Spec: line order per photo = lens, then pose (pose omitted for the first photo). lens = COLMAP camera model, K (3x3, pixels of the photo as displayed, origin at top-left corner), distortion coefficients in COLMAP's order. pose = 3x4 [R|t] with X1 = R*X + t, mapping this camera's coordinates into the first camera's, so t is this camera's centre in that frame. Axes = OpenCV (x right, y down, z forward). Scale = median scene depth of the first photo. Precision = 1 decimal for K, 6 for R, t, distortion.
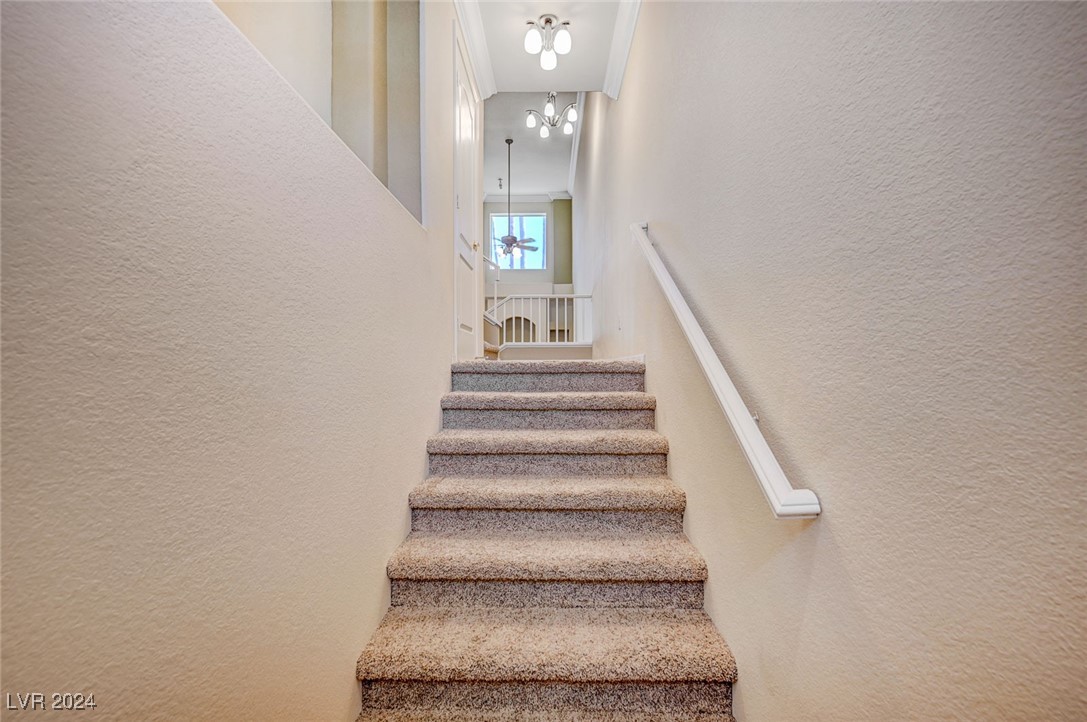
lens RADIAL K [[471.3, 0, 542.3], [0, 471.3, 363.4], [0, 0, 1]] dist [-0.000832, -0.000084]
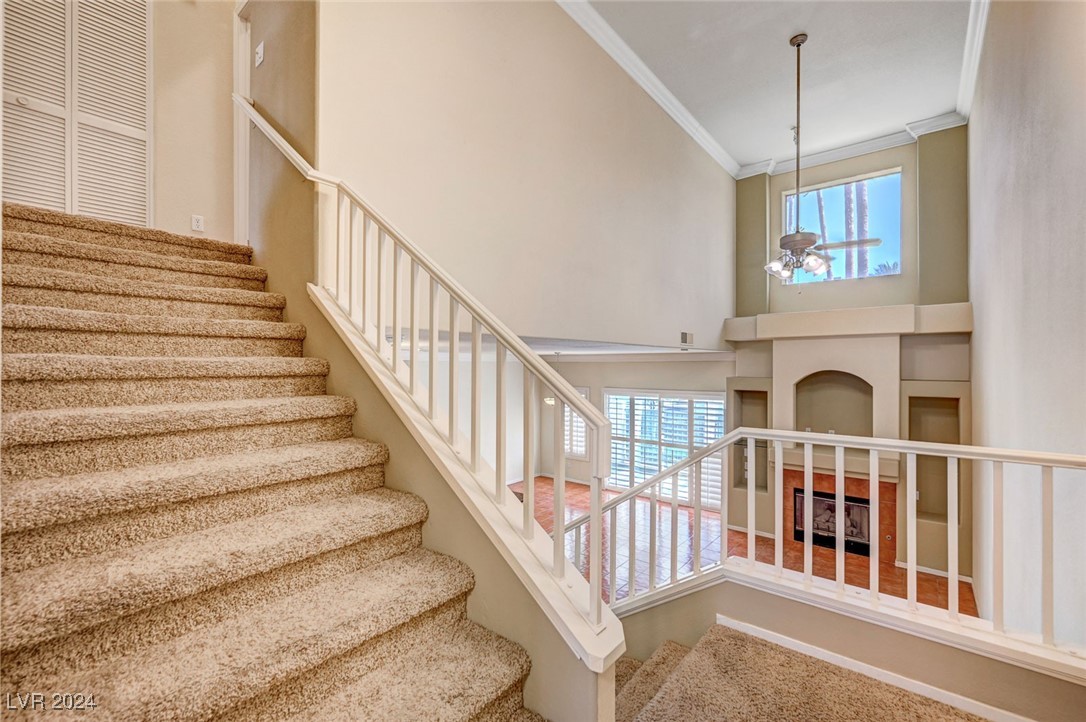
lens RADIAL K [[470.9, 0, 543.5], [0, 470.9, 358.3], [0, 0, 1]] dist [-0.000832, -0.000084]
pose [[0.787795, -0.001234, -0.615936, 0.017527], [0.001541, 0.999999, -0.000033, -0.112128], [0.615935, -0.000923, 0.787796, 0.360197]]
